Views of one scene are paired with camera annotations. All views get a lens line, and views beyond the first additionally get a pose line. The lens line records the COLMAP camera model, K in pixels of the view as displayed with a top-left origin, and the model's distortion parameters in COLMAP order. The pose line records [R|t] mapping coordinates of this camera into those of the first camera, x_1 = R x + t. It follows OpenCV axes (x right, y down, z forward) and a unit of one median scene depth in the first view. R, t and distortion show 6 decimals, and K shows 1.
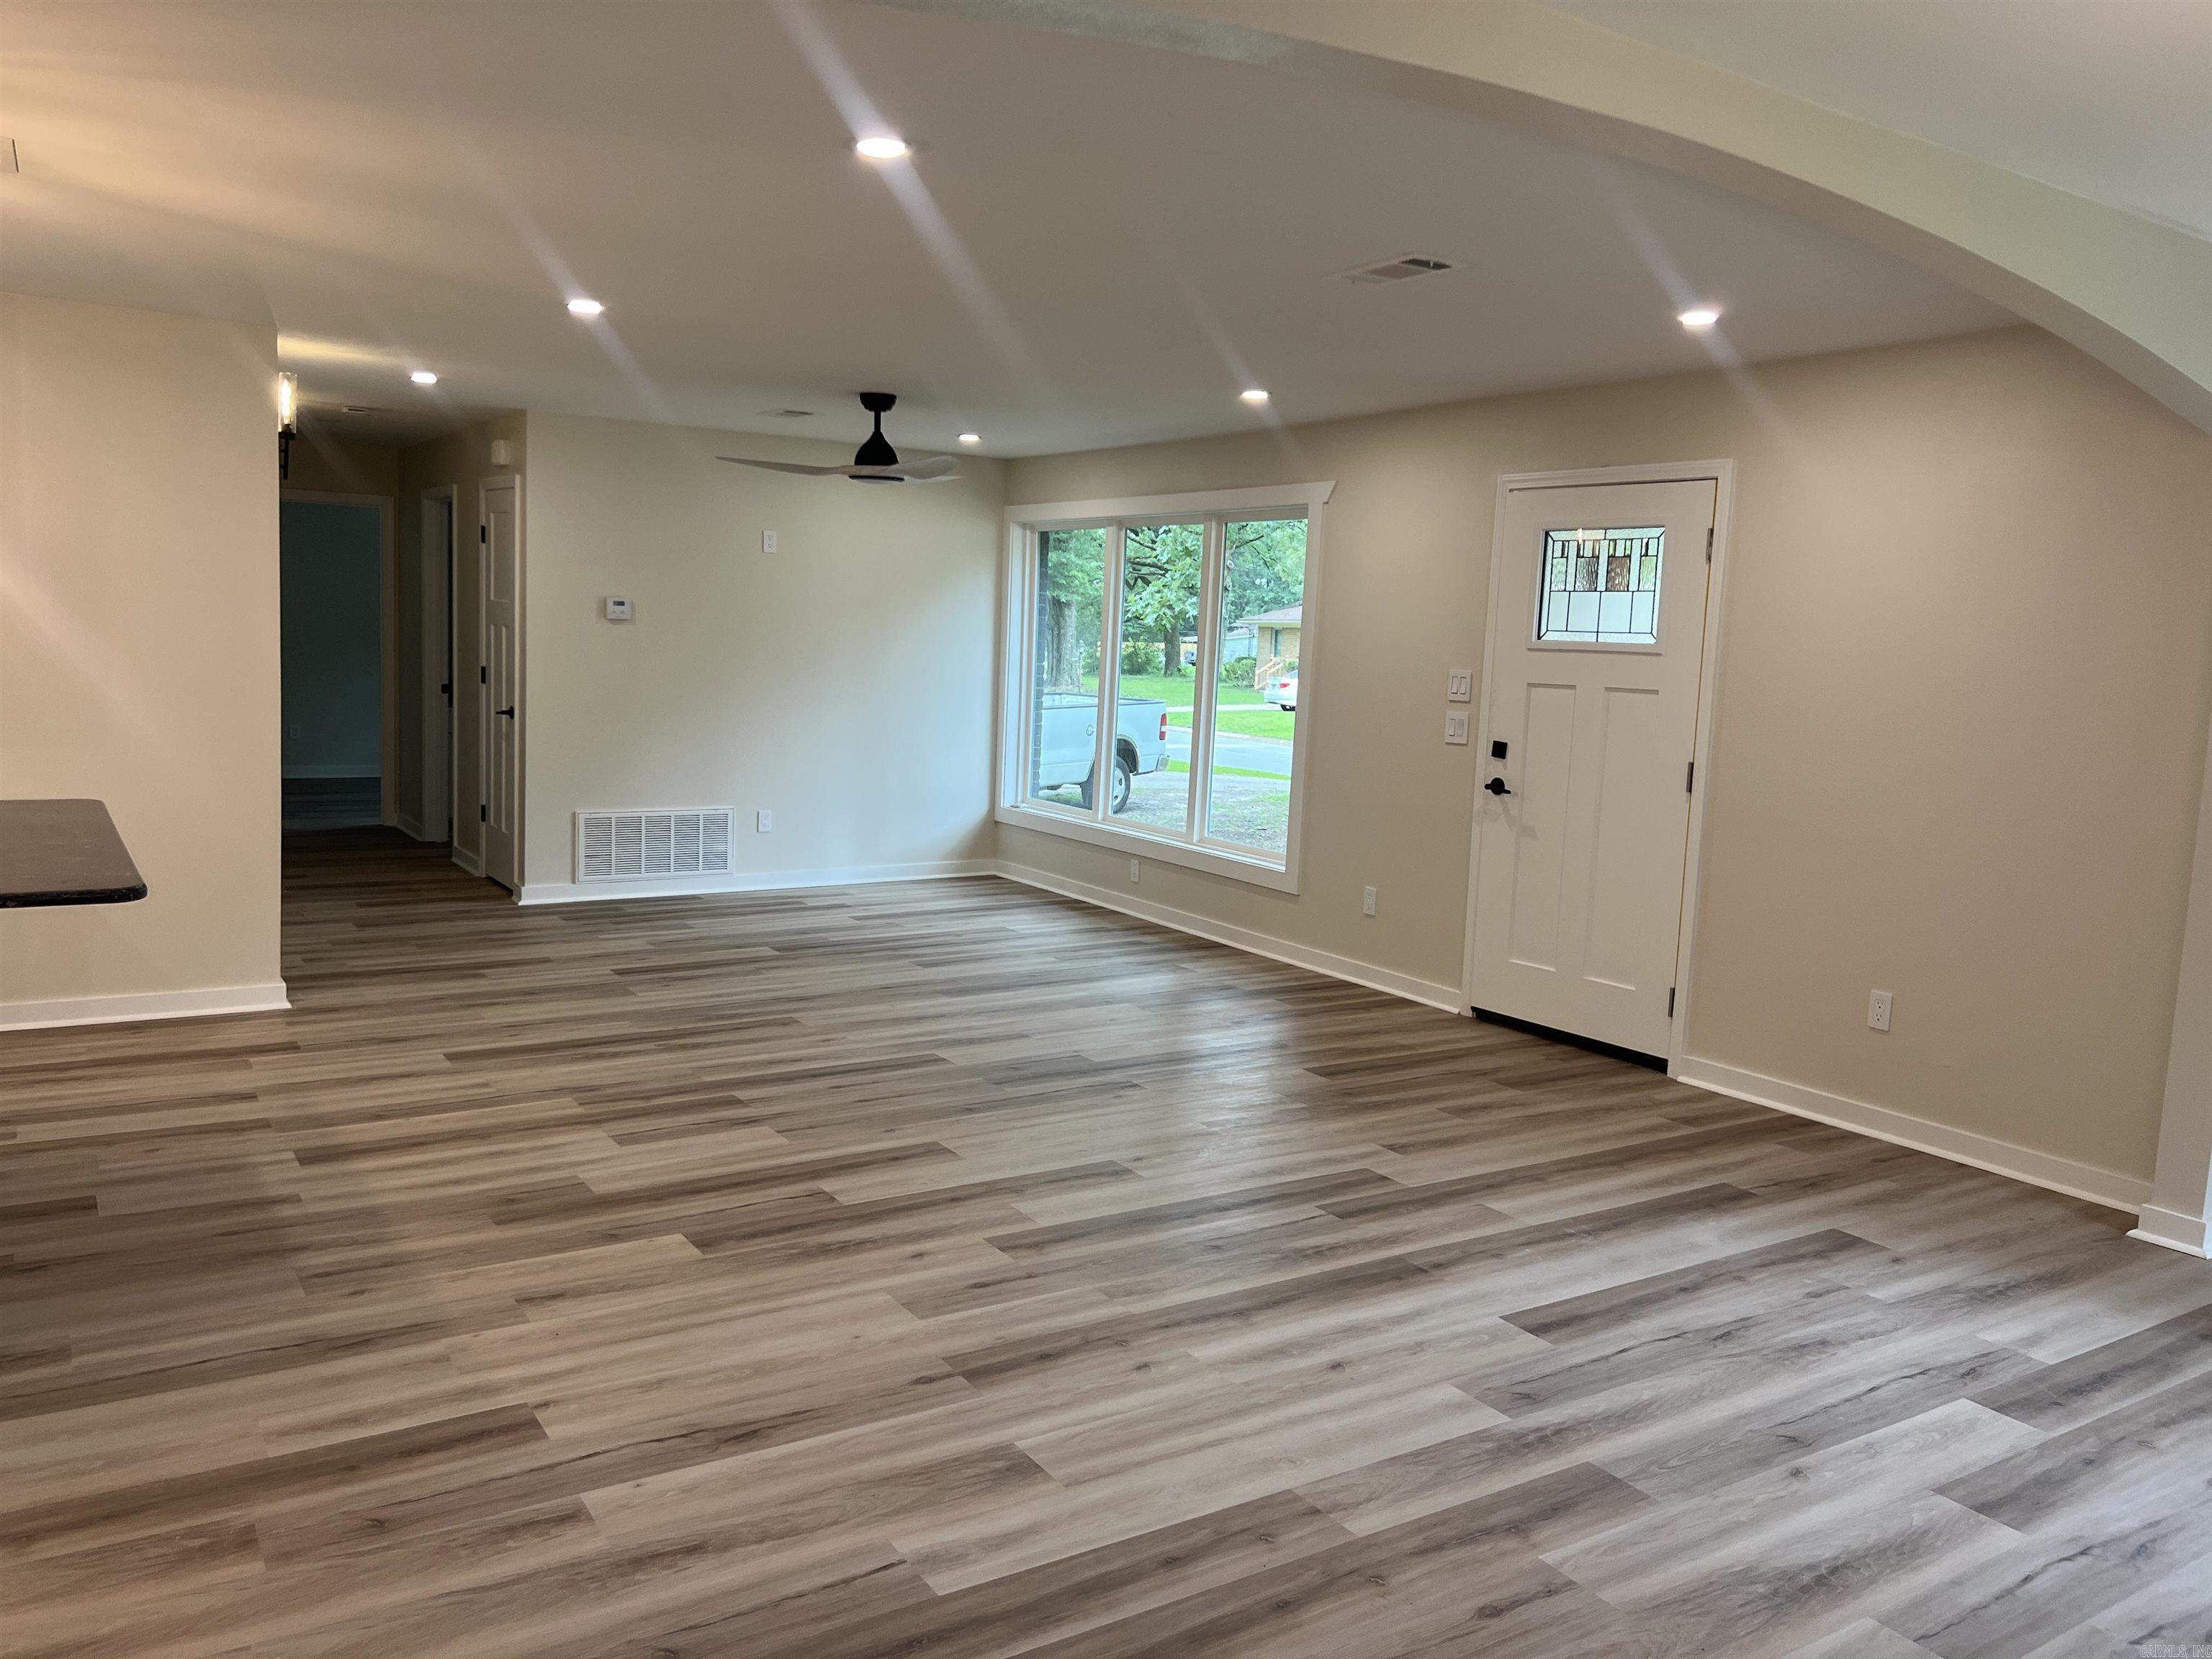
lens RADIAL K [[1684.6, 0, 1106.0], [0, 1684.6, 829.5], [0, 0, 1]] dist [-0.038332, -0.001591]
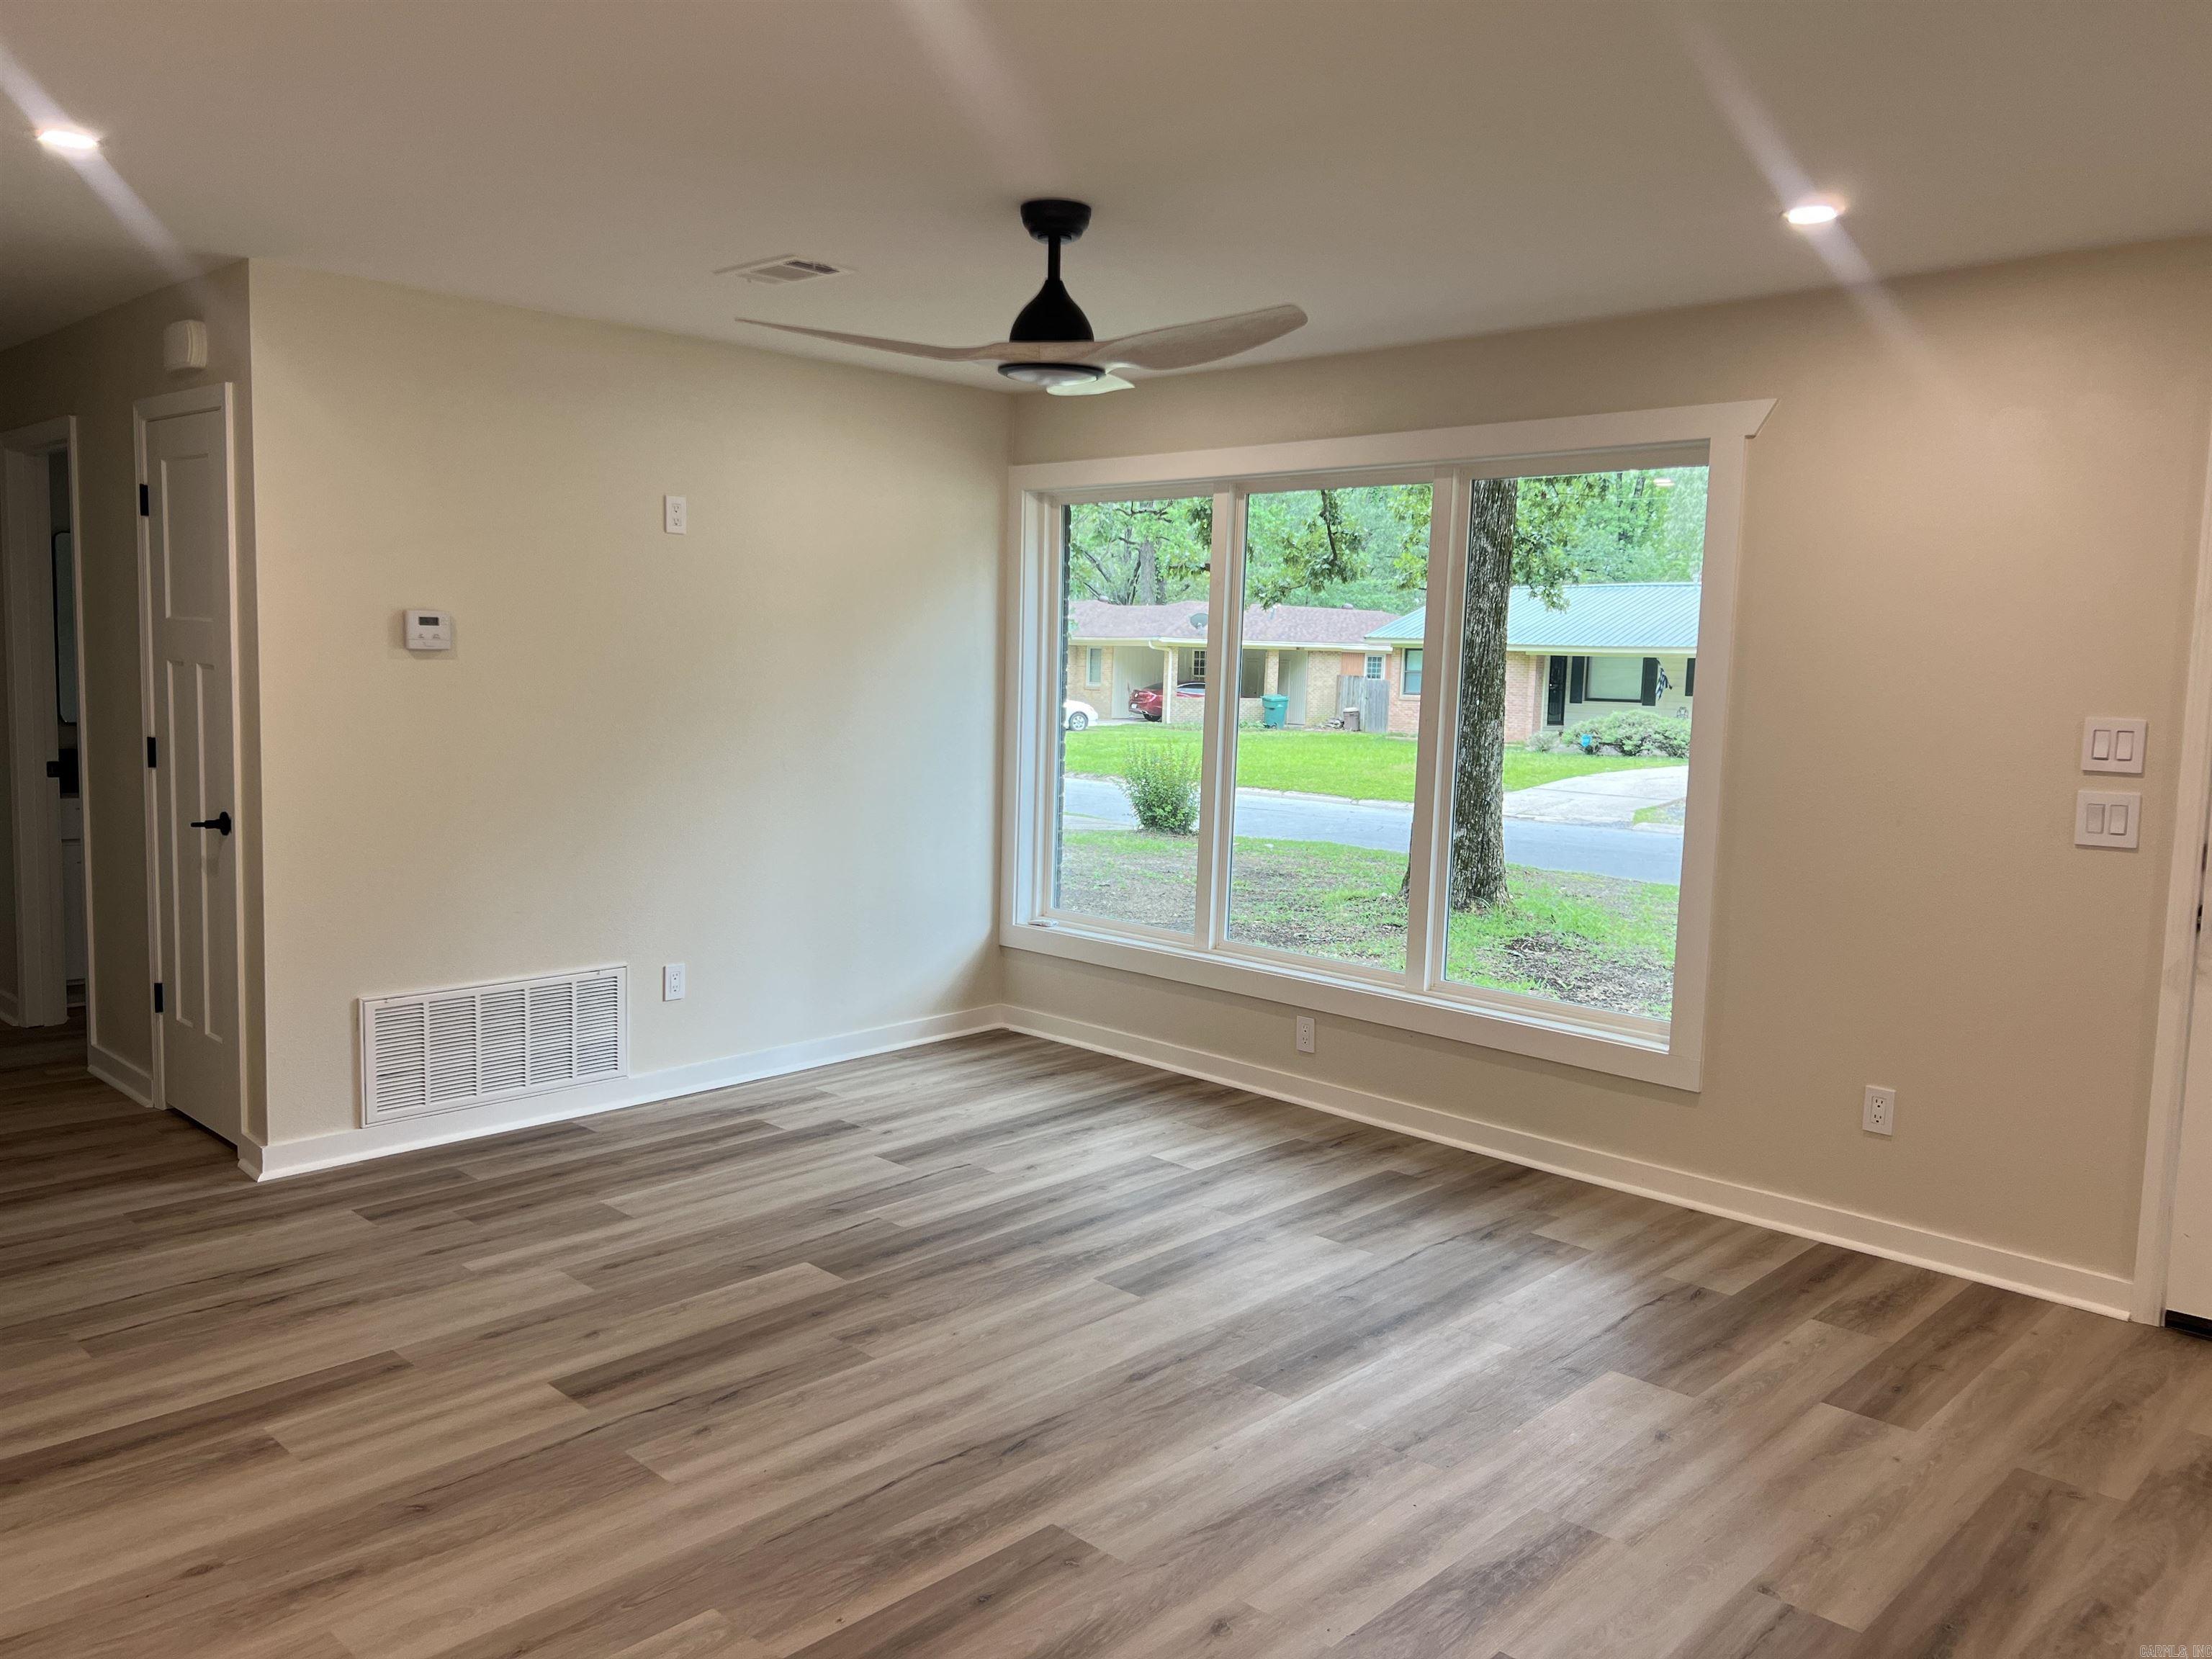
lens RADIAL K [[1720.5, 0, 1106.0], [0, 1720.5, 829.5], [0, 0, 1]] dist [-0.003227, -0.009712]
pose [[0.976648, -0.038067, 0.211446, -0.192487], [0.040350, 0.999165, -0.006490, -0.052382], [-0.211022, 0.014870, 0.977368, 0.392242]]
